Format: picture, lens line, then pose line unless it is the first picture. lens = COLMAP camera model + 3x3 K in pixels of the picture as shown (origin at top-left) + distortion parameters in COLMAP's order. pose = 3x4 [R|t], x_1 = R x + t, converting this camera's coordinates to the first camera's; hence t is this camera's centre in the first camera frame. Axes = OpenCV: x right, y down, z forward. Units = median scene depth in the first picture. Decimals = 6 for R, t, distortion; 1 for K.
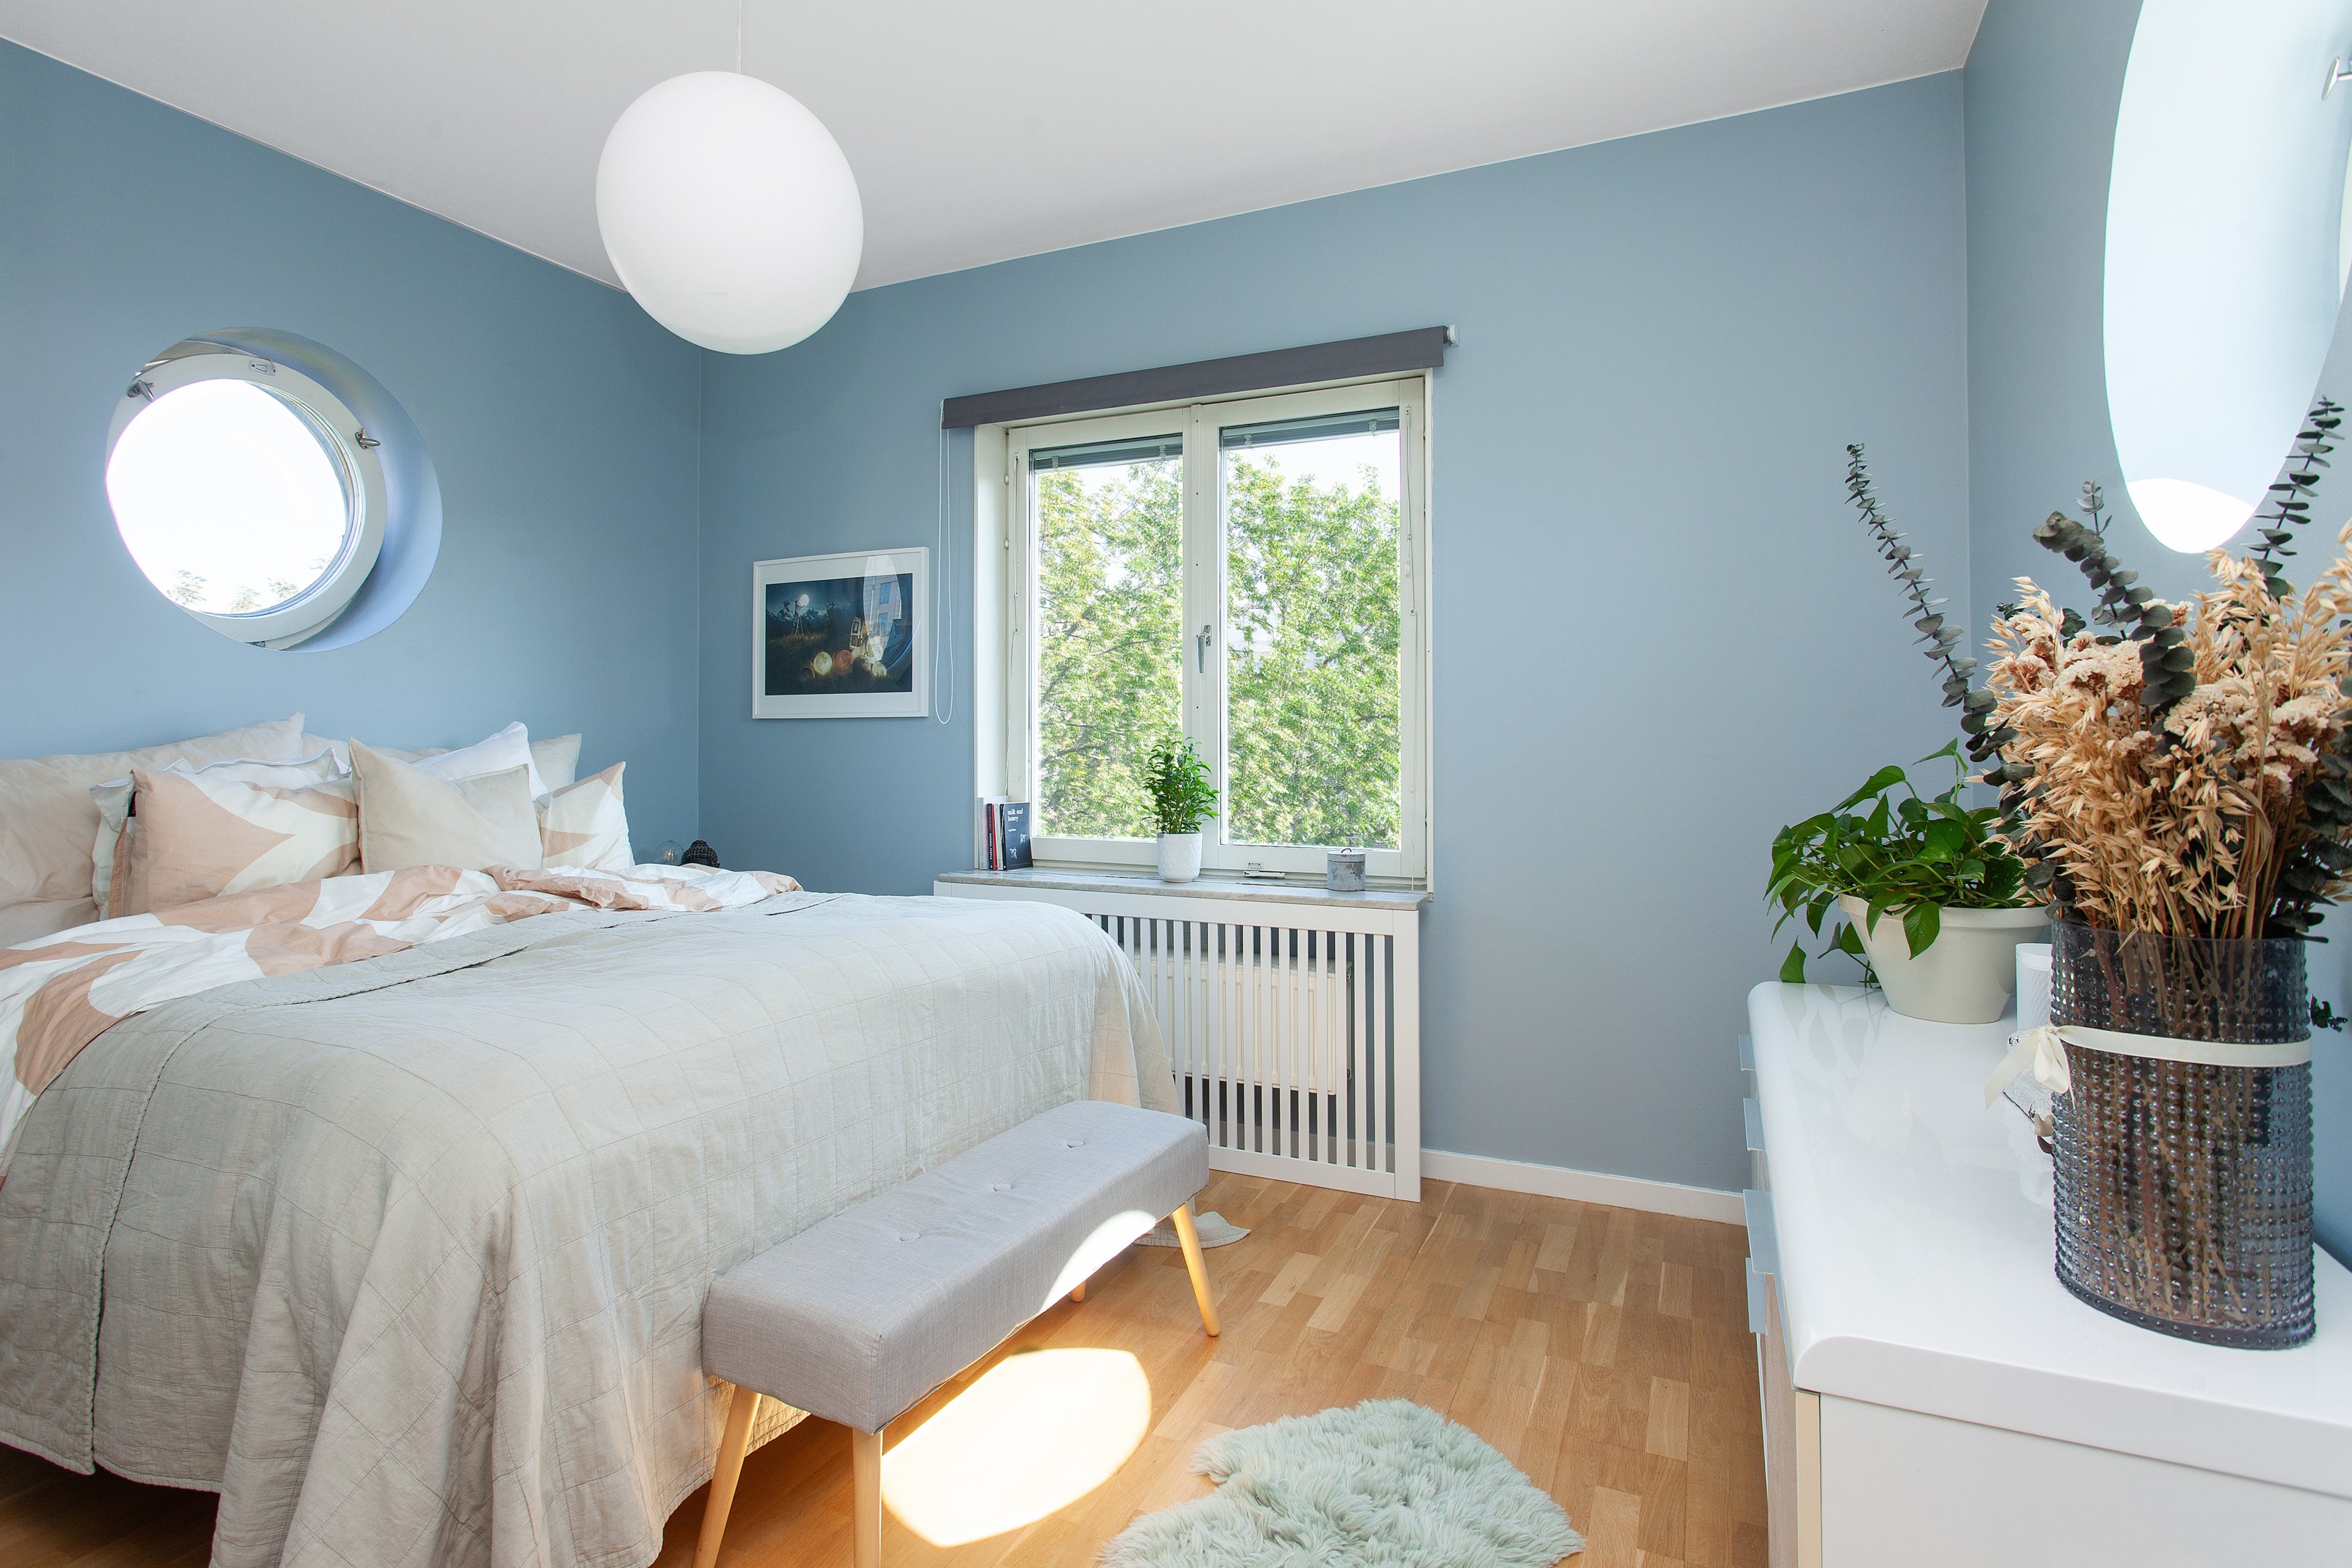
lens RADIAL K [[1240.2, 0, 1135.8], [0, 1240.2, 721.3], [0, 0, 1]] dist [-0.001220, 0.001058]
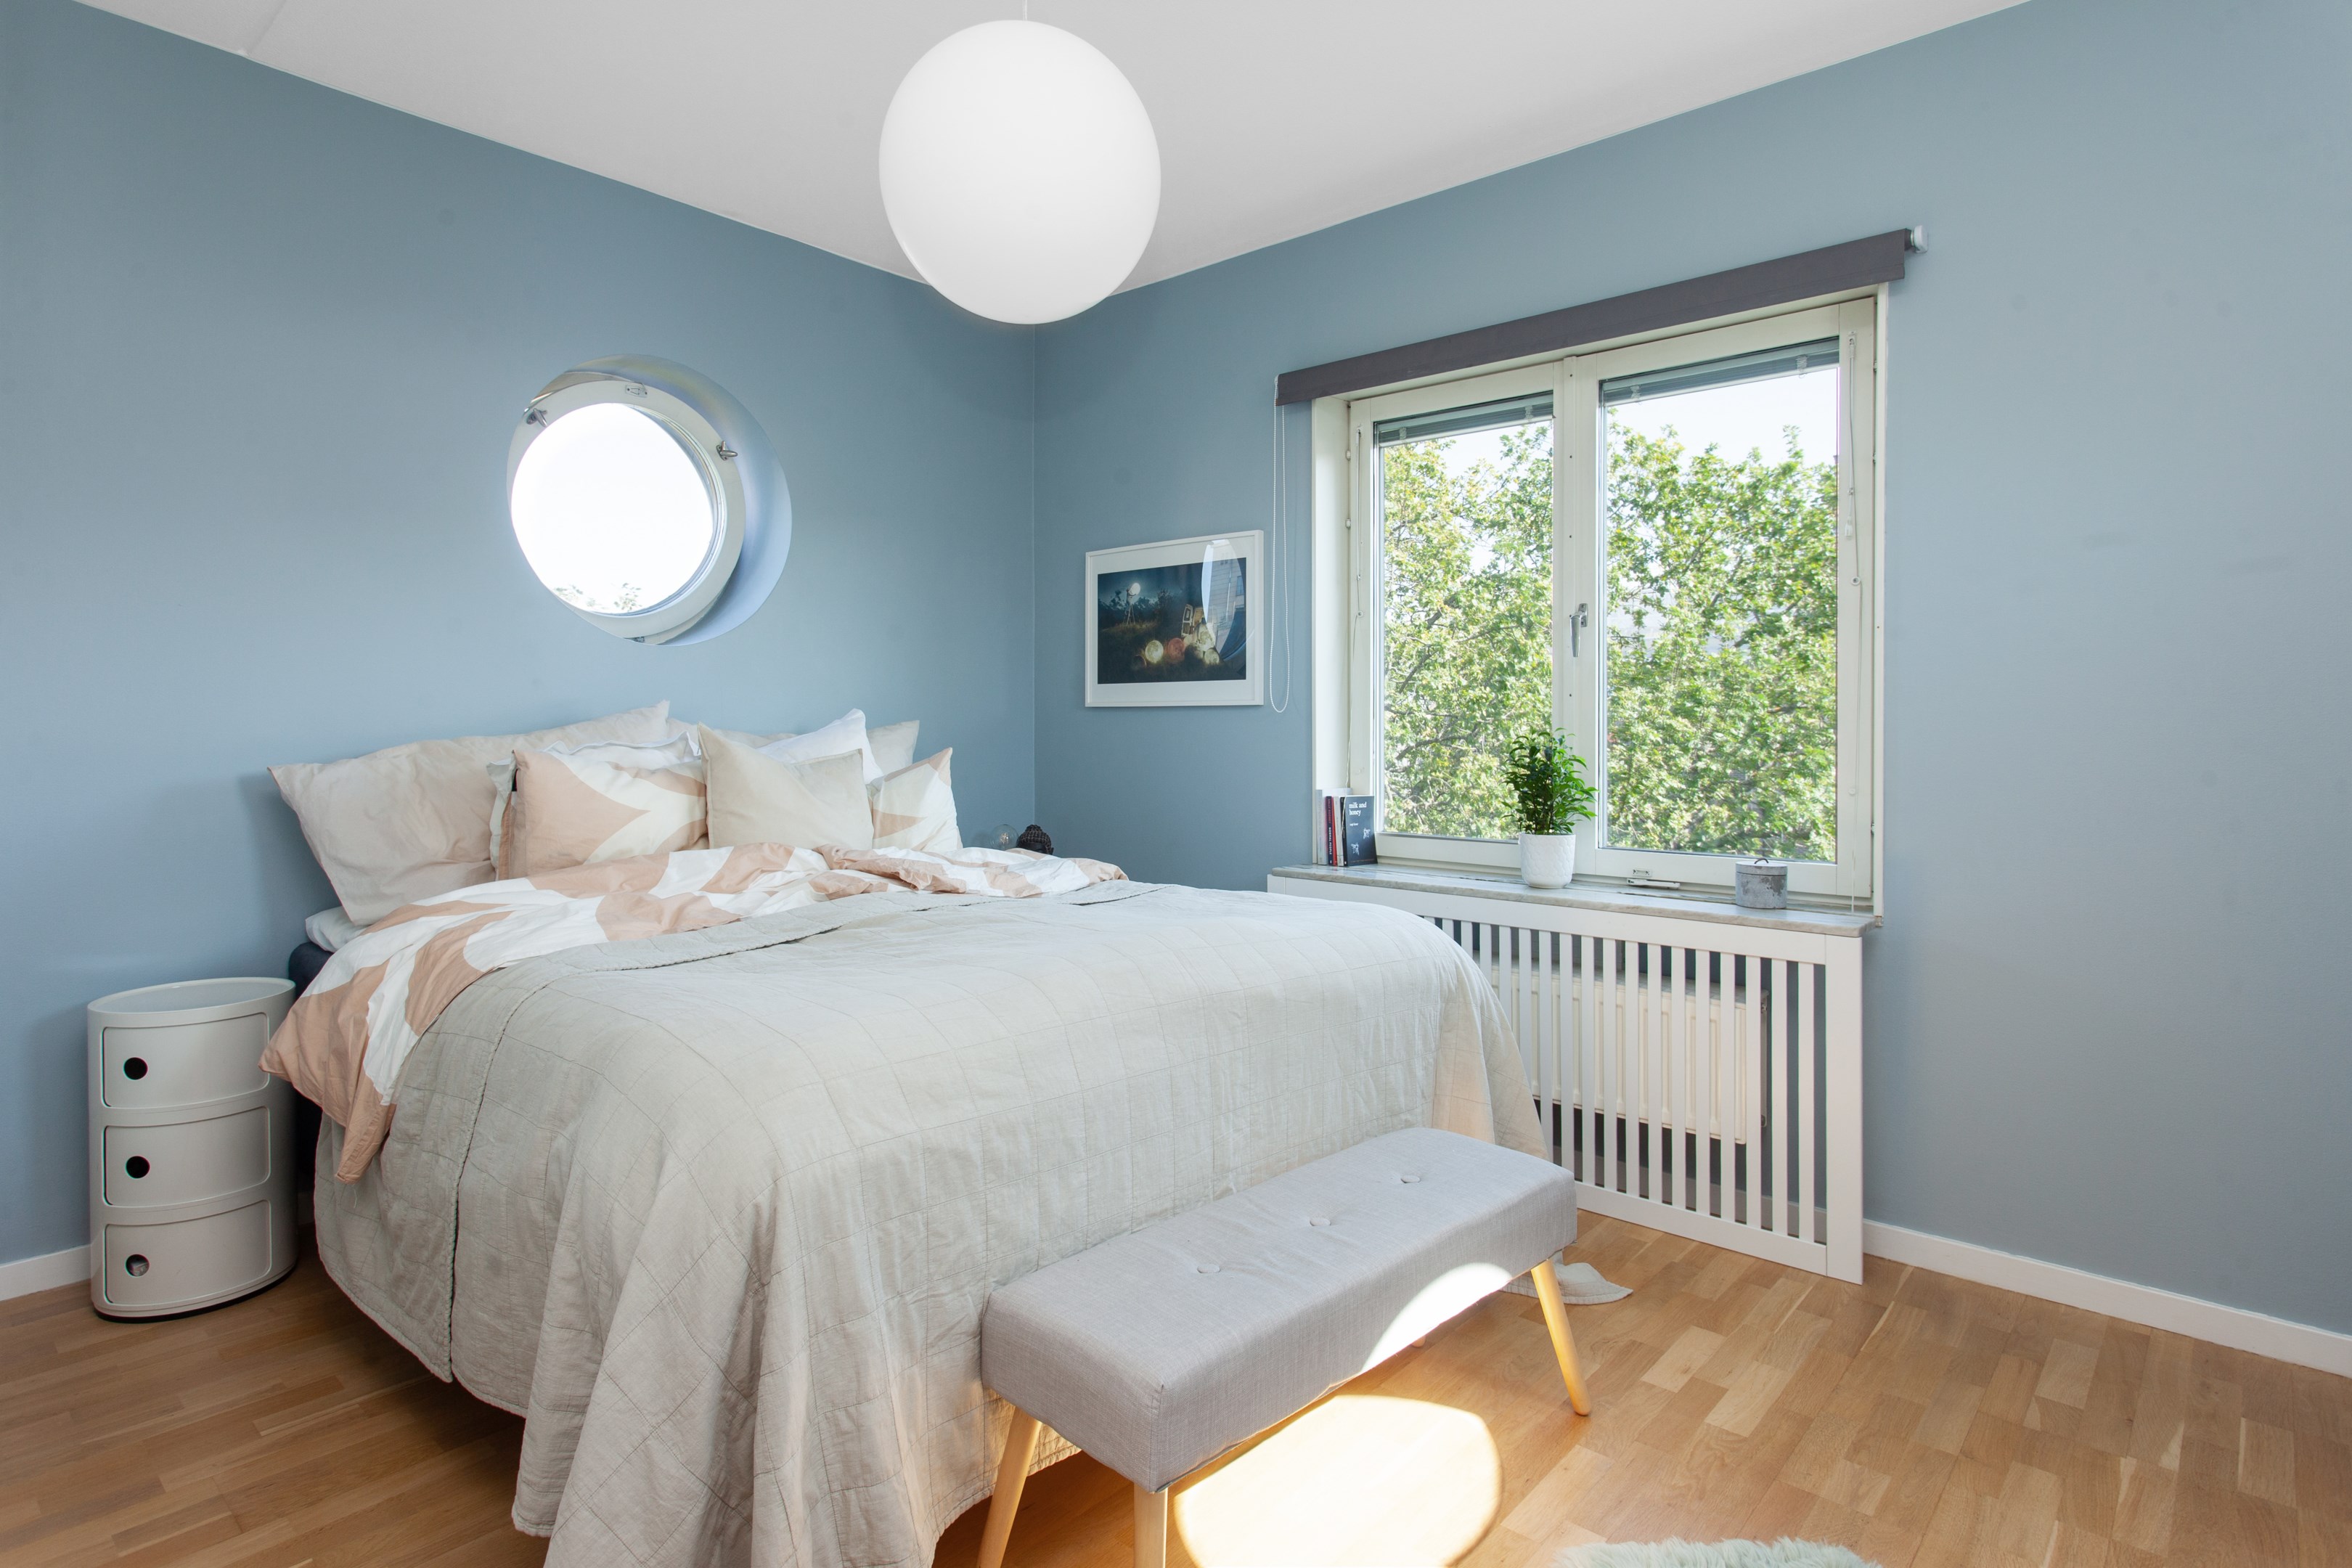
lens RADIAL K [[1090.7, 0, 1071.6], [0, 1090.7, 726.8], [0, 0, 1]] dist [-0.001806, 0.002265]
pose [[0.923473, 0.004392, -0.383638, 0.028154], [-0.000299, 0.999942, 0.010730, 0.005102], [0.383663, -0.009794, 0.923421, 0.193610]]
